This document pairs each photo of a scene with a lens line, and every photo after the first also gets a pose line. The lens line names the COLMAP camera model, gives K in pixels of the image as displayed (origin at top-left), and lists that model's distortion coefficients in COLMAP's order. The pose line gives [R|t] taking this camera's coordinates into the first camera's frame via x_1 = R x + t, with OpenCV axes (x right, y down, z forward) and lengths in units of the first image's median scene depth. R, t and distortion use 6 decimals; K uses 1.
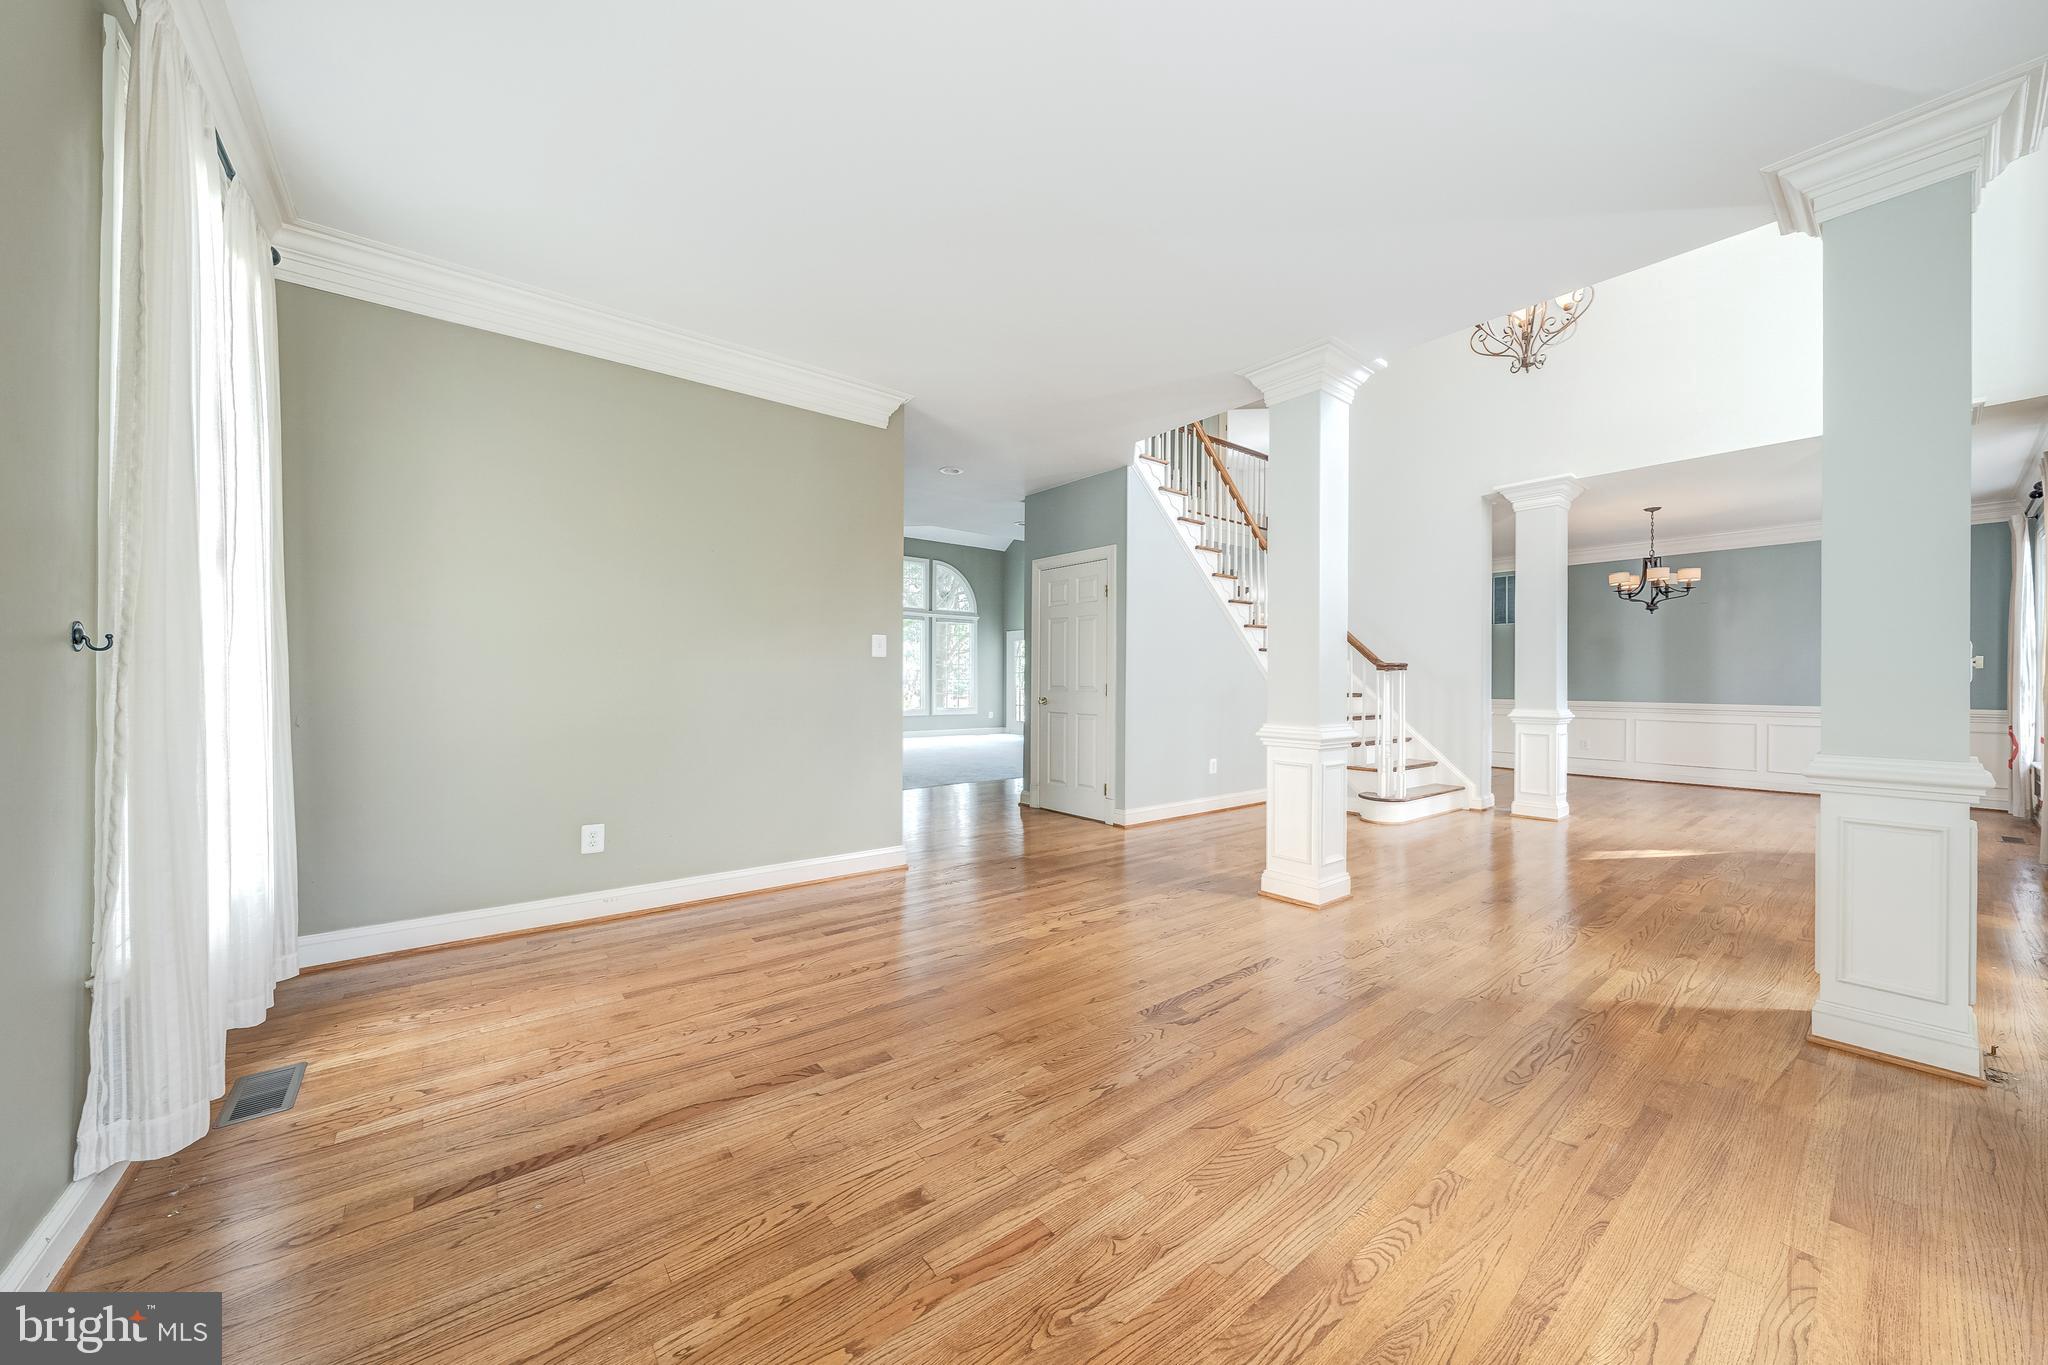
lens RADIAL K [[755.3, 0, 1019.1], [0, 755.3, 689.2], [0, 0, 1]] dist [0.013126, 0.000294]
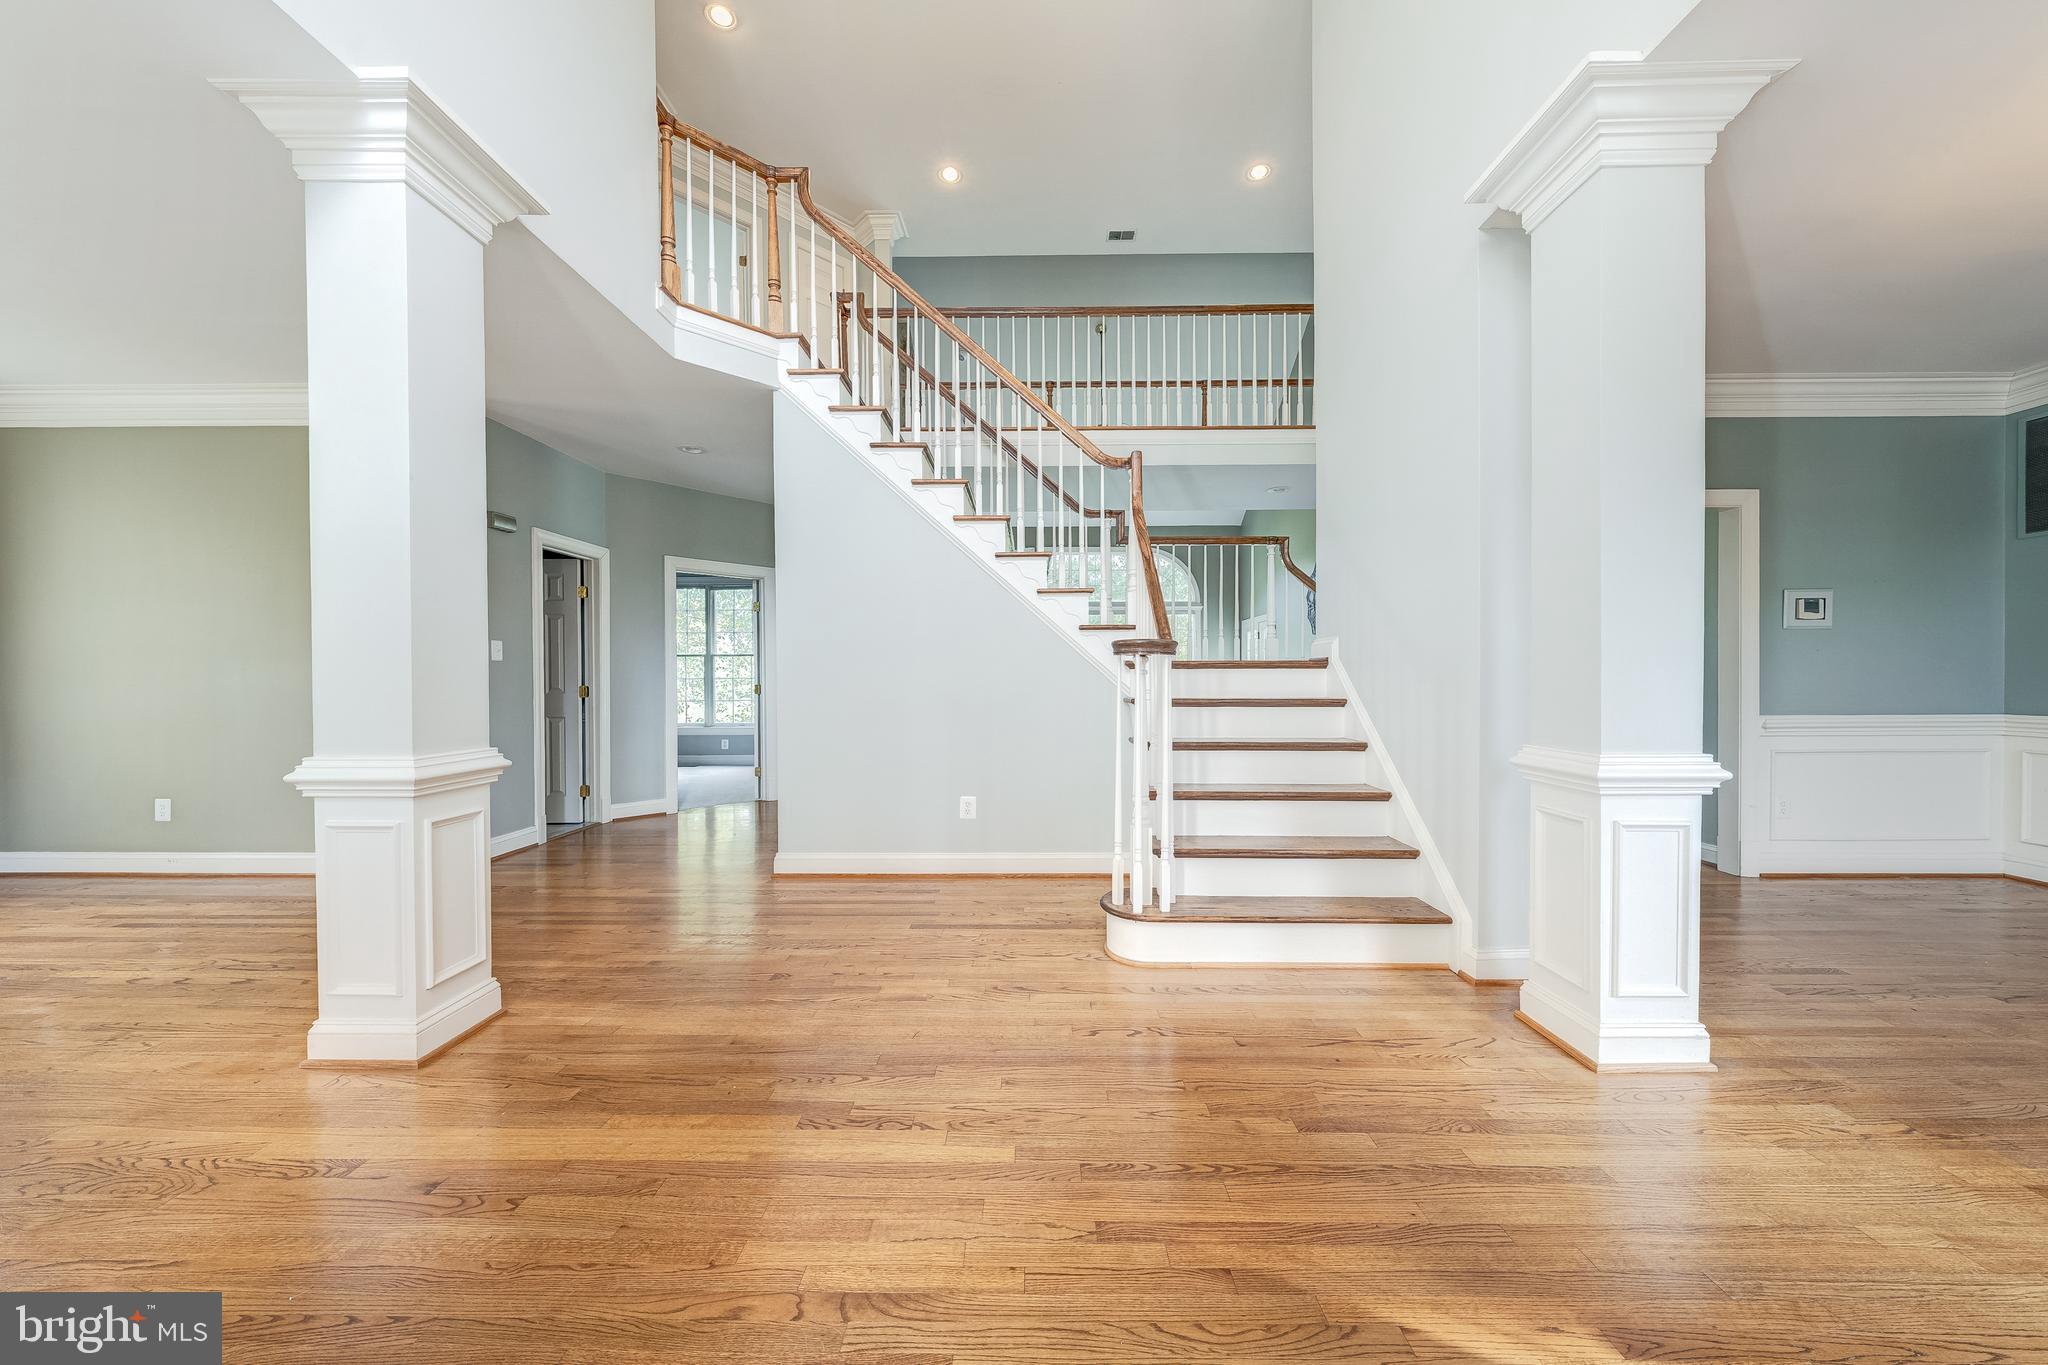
lens RADIAL K [[696.5, 0, 1018.2], [0, 696.5, 693.0], [0, 0, 1]] dist [-0.002793, -0.000282]
pose [[0.755441, 0.004507, -0.655201, 0.694431], [0.004055, 0.999925, 0.011555, -0.004385], [0.655204, -0.011386, 0.755367, 0.569713]]
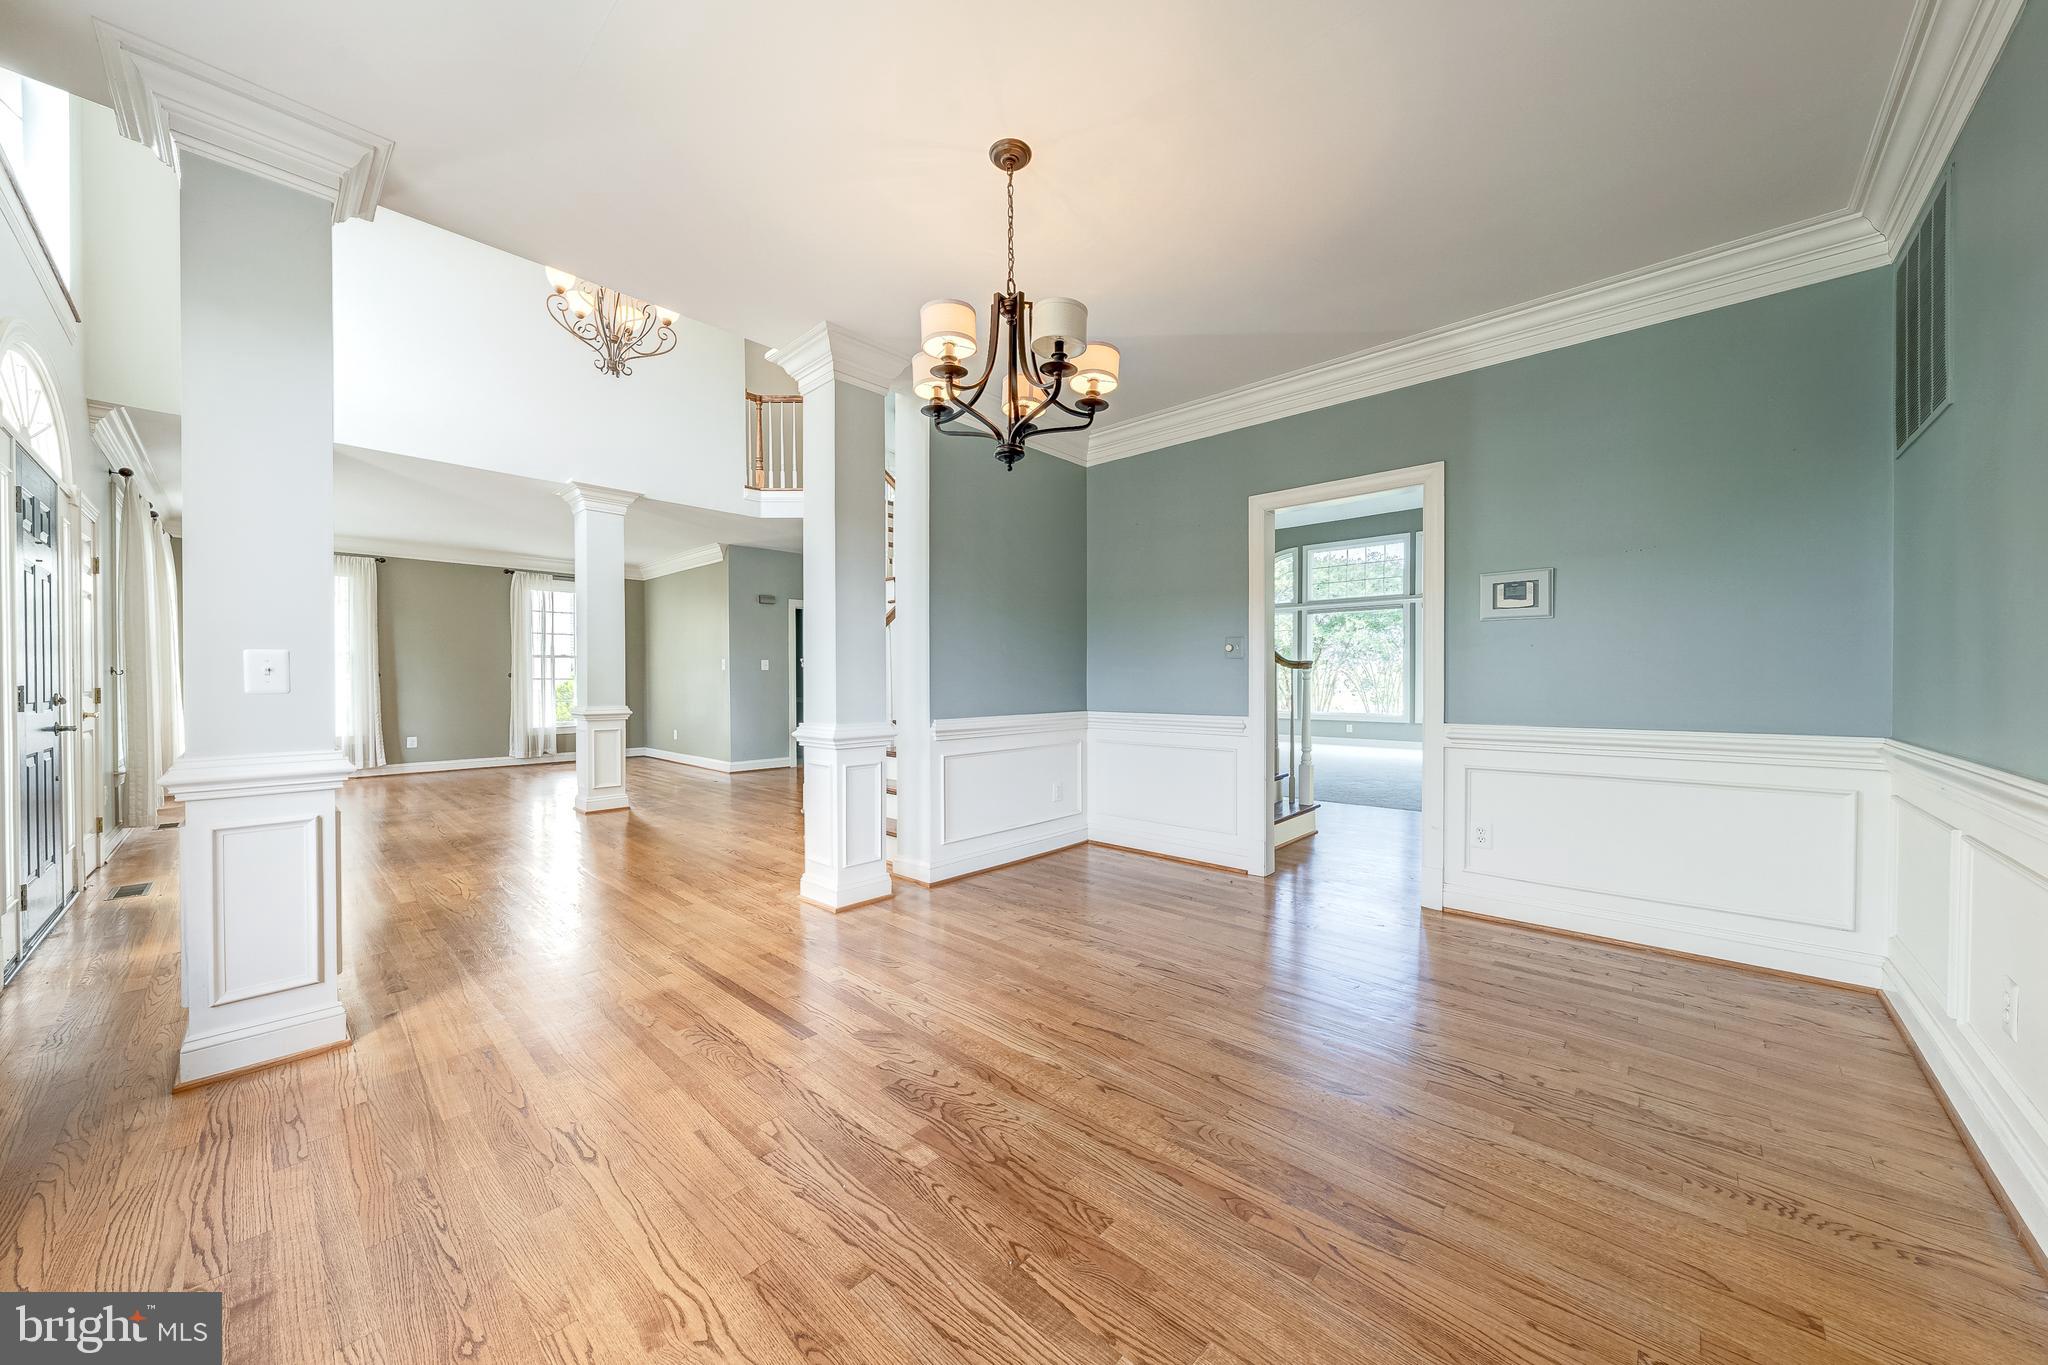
lens RADIAL K [[696.5, 0, 1017.8], [0, 696.5, 681.3], [0, 0, 1]] dist [-0.002793, -0.000282]
pose [[0.137329, -0.010955, -0.990465, 1.253075], [-0.007115, 0.999902, -0.012046, 0.001661], [0.990500, 0.008701, 0.137238, 1.059237]]
